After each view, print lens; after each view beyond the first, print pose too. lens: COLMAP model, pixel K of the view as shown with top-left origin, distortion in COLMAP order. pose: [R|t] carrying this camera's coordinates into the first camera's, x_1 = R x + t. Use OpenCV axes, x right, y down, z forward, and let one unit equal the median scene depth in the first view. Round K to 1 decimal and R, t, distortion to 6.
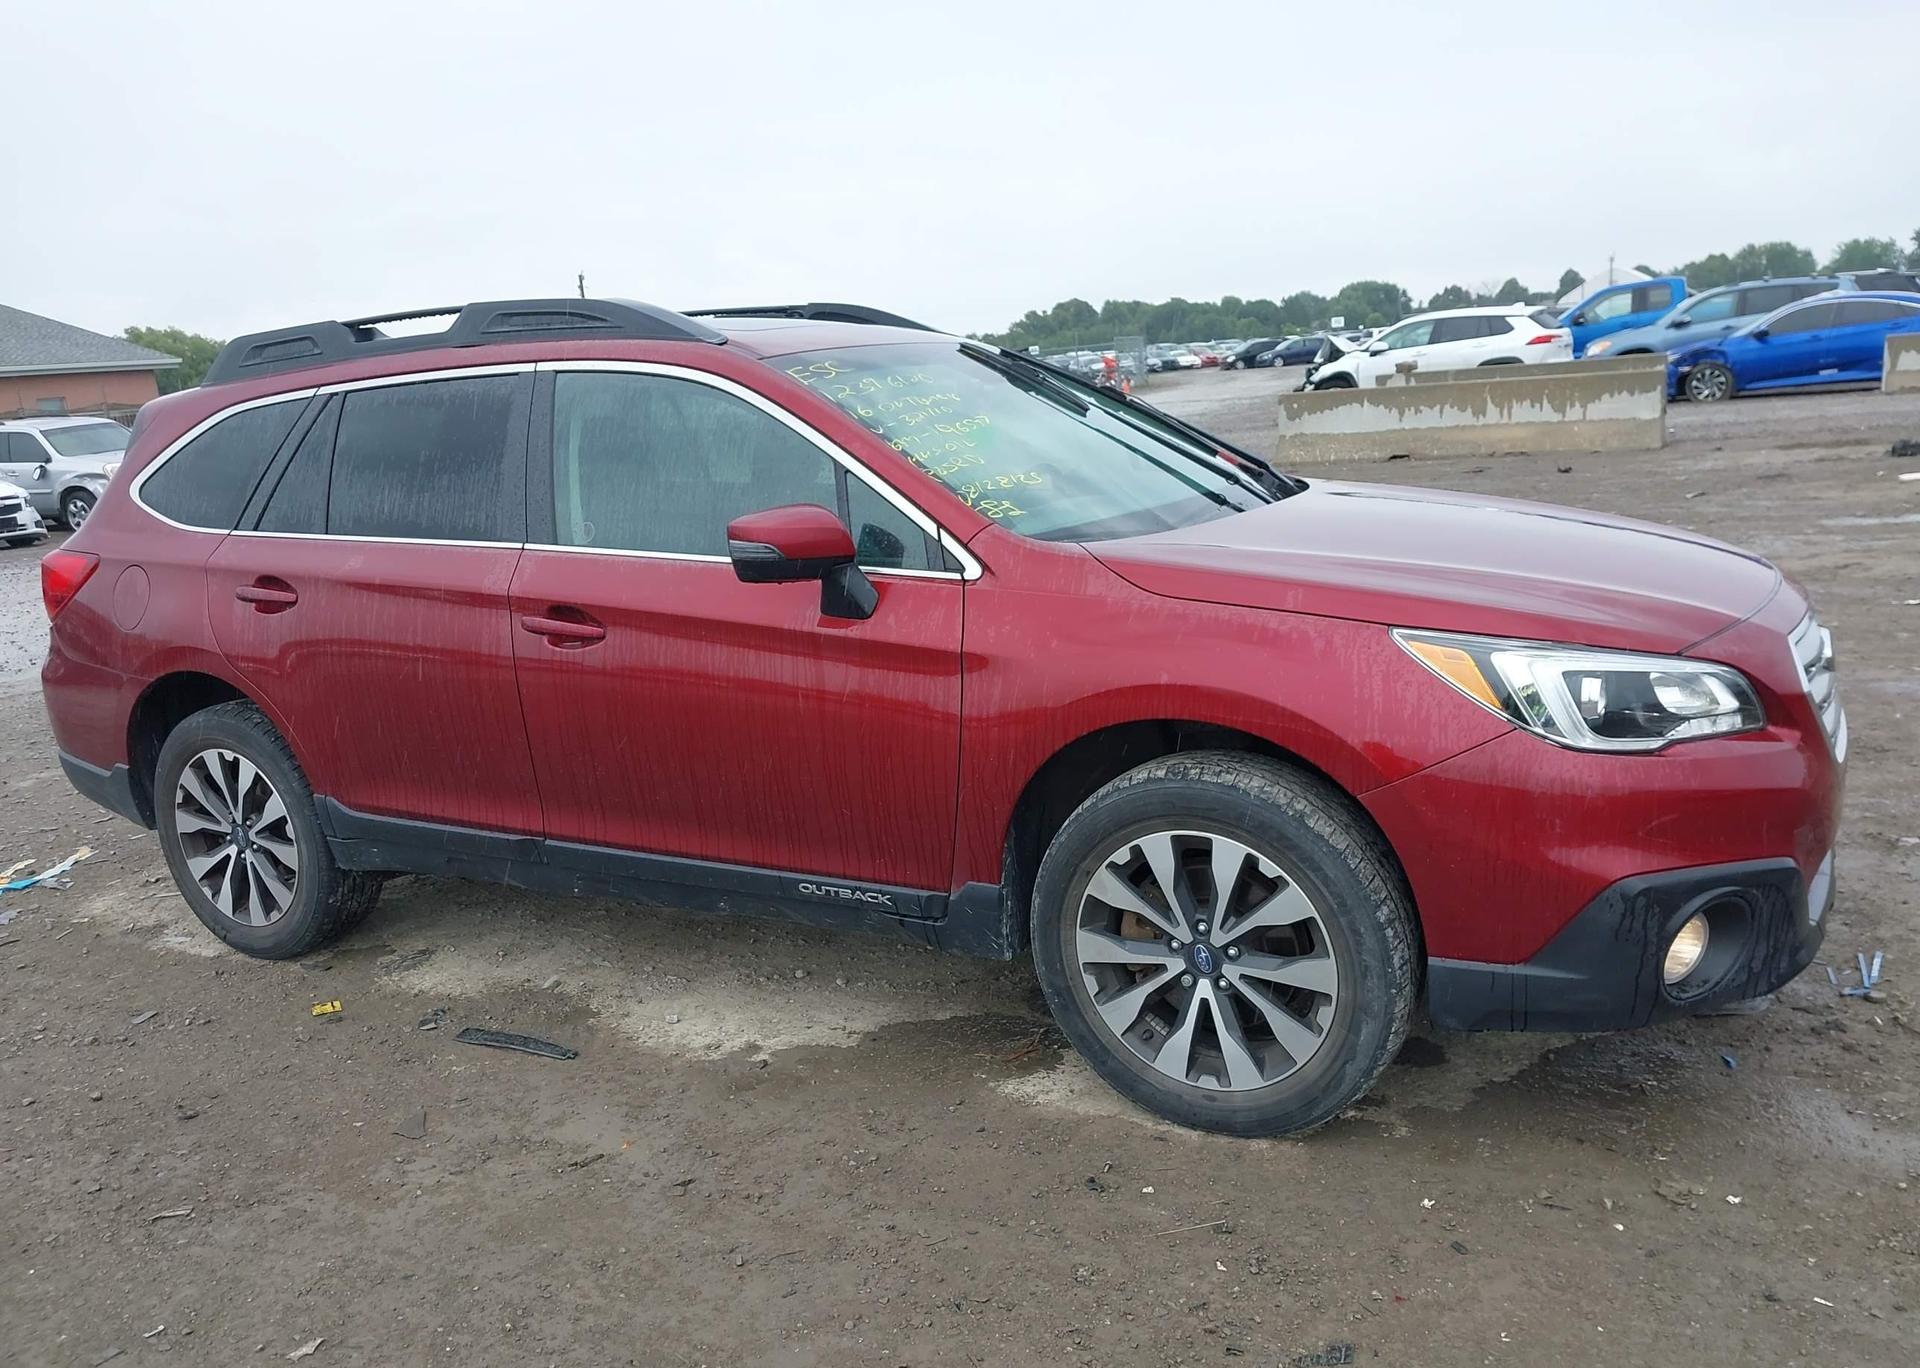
lens RADIAL K [[1404.4, 0, 958.5], [0, 1404.4, 822.8], [0, 0, 1]] dist [0.013735, -0.007634]
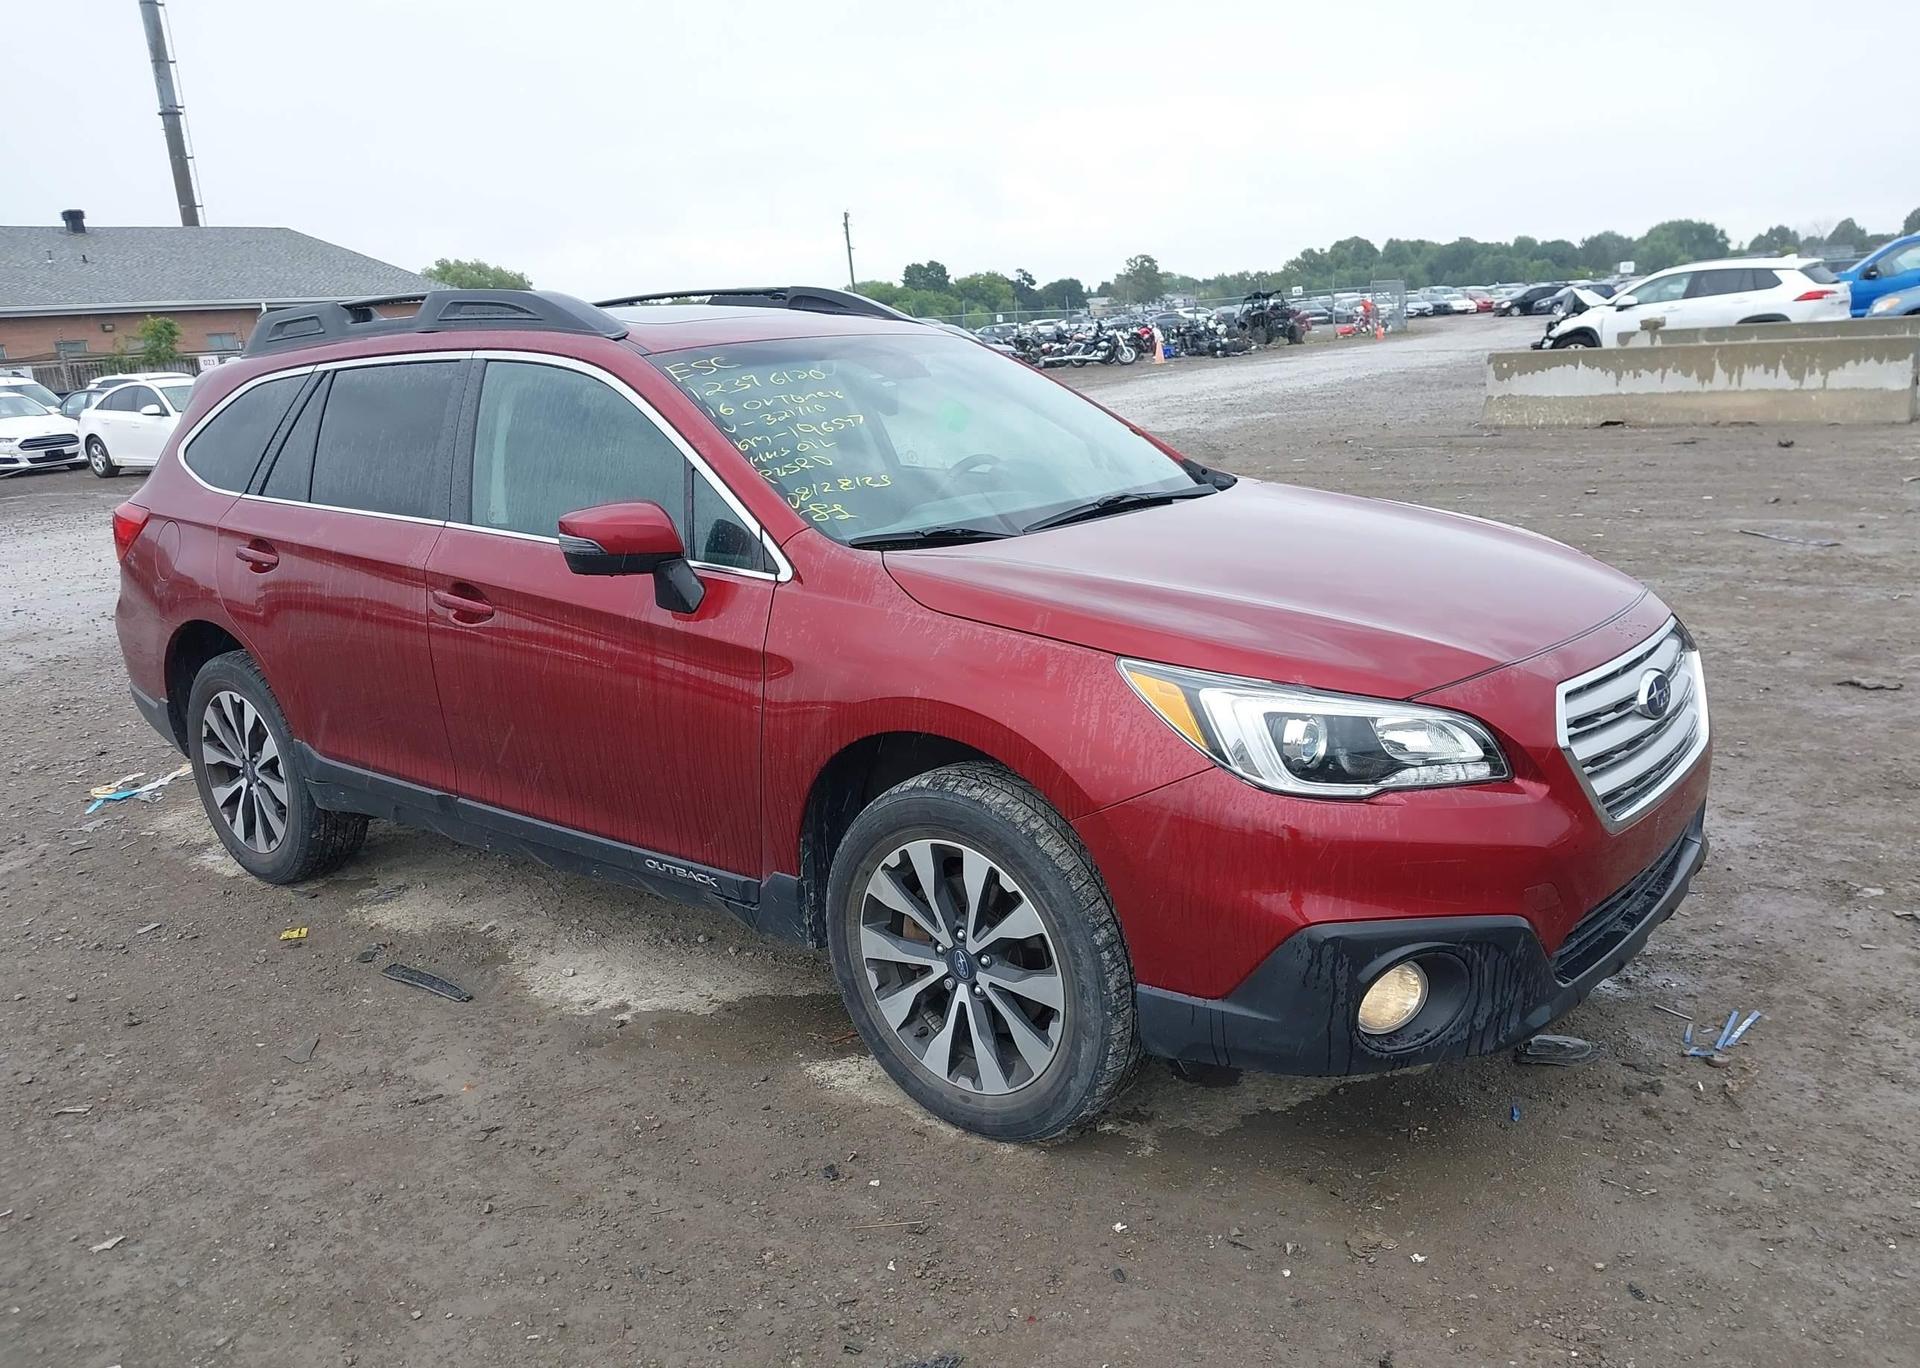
lens RADIAL K [[1392.8, 0, 958.8], [0, 1392.8, 810.8], [0, 0, 1]] dist [0.032394, -0.030149]
pose [[0.986625, 0.067734, -0.148268, 0.275929], [-0.063253, 0.997393, 0.034739, -0.044244], [0.150235, -0.024896, 0.988337, -0.003092]]
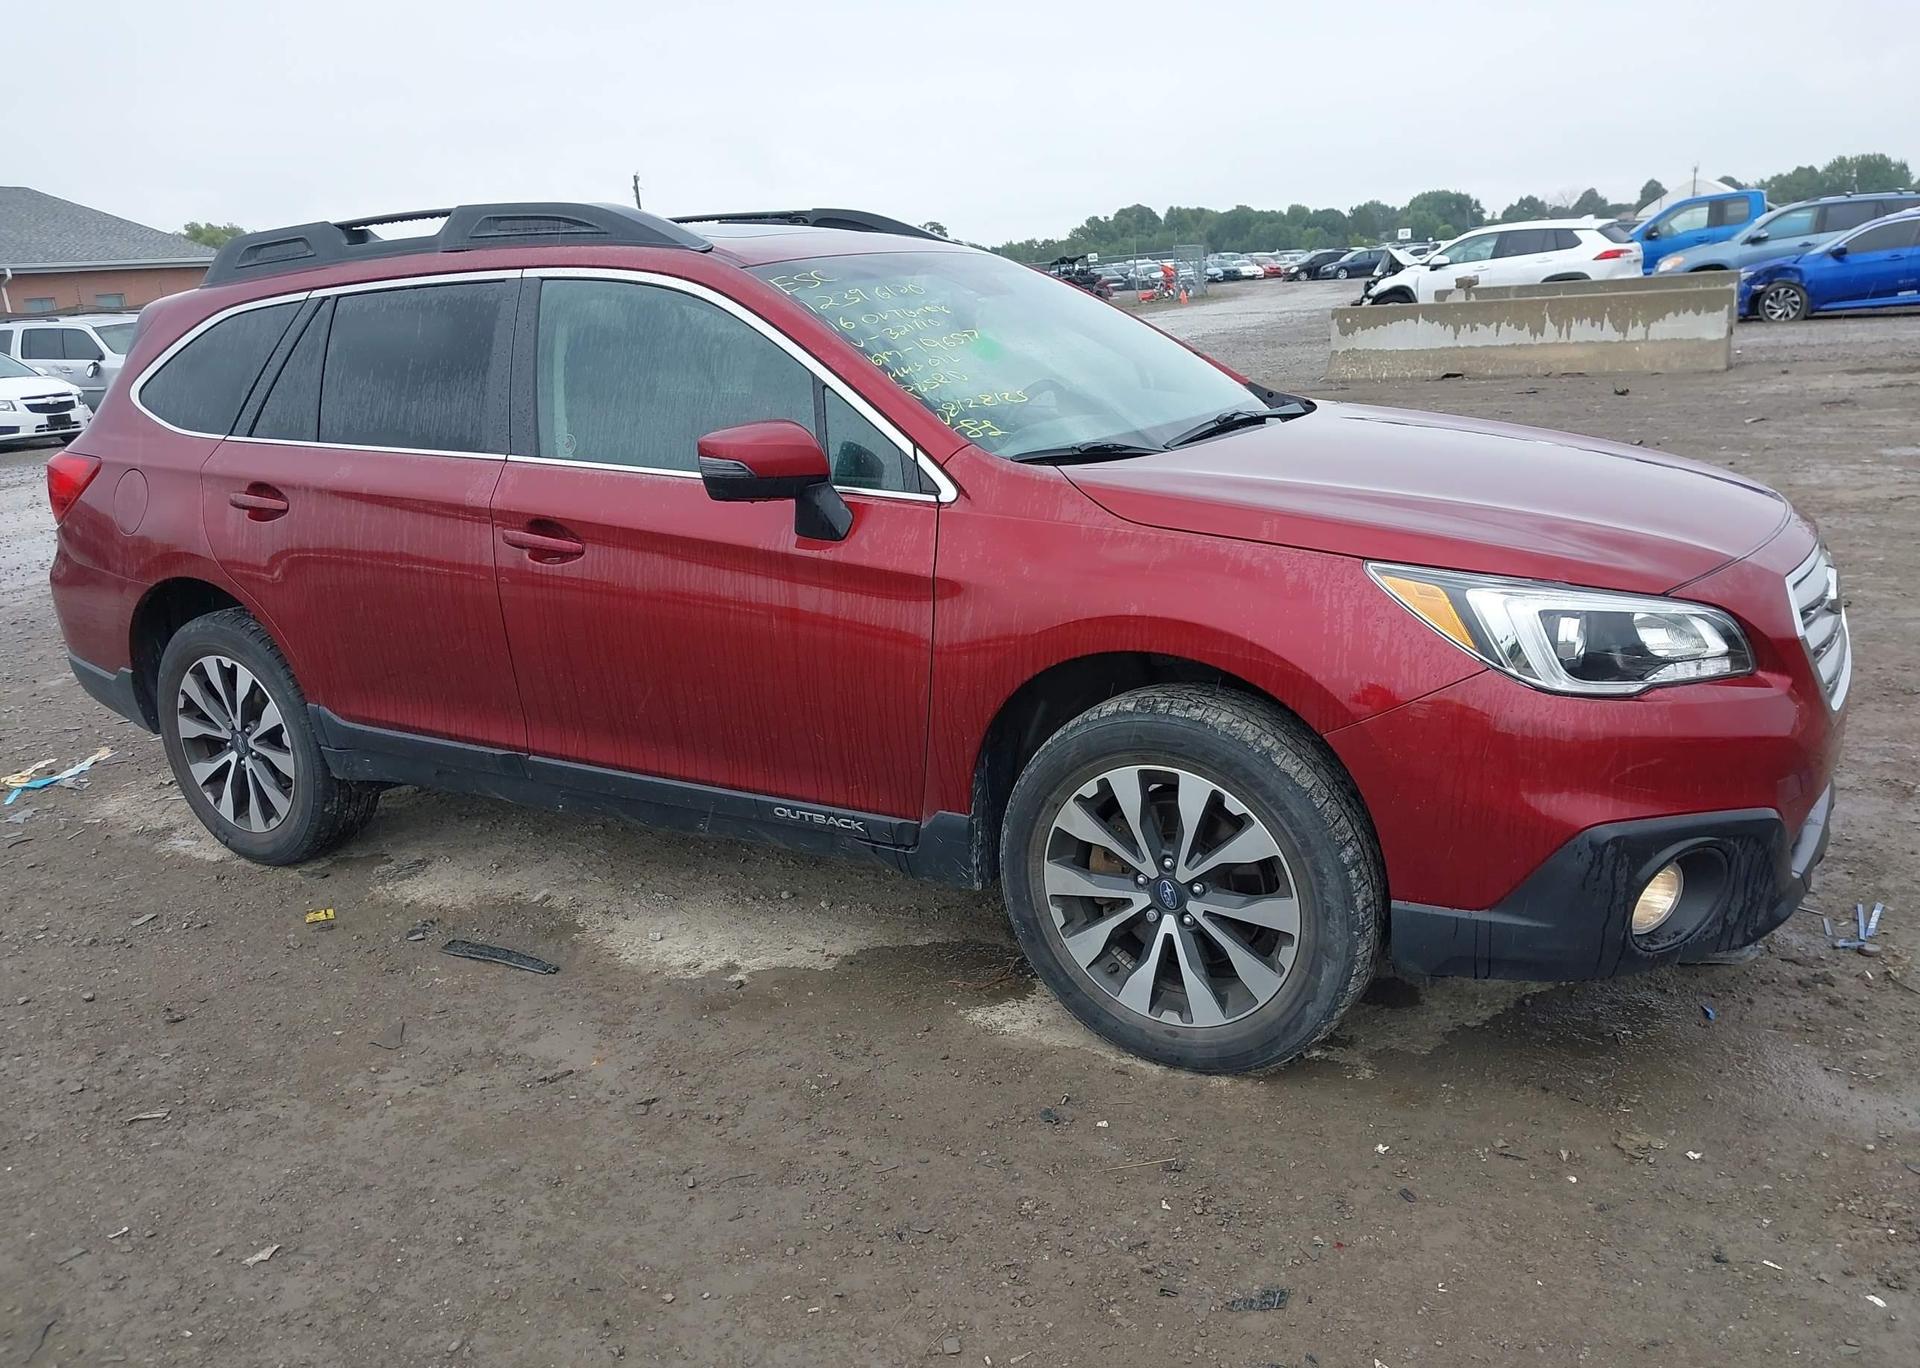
lens RADIAL K [[1392.8, 0, 958.8], [0, 1392.8, 810.8], [0, 0, 1]] dist [0.032394, -0.030149]
pose [[0.999256, 0.024730, -0.029609, 0.047450], [-0.023158, 0.998361, 0.052330, -0.008788], [0.030855, -0.051606, 0.998191, 0.016889]]
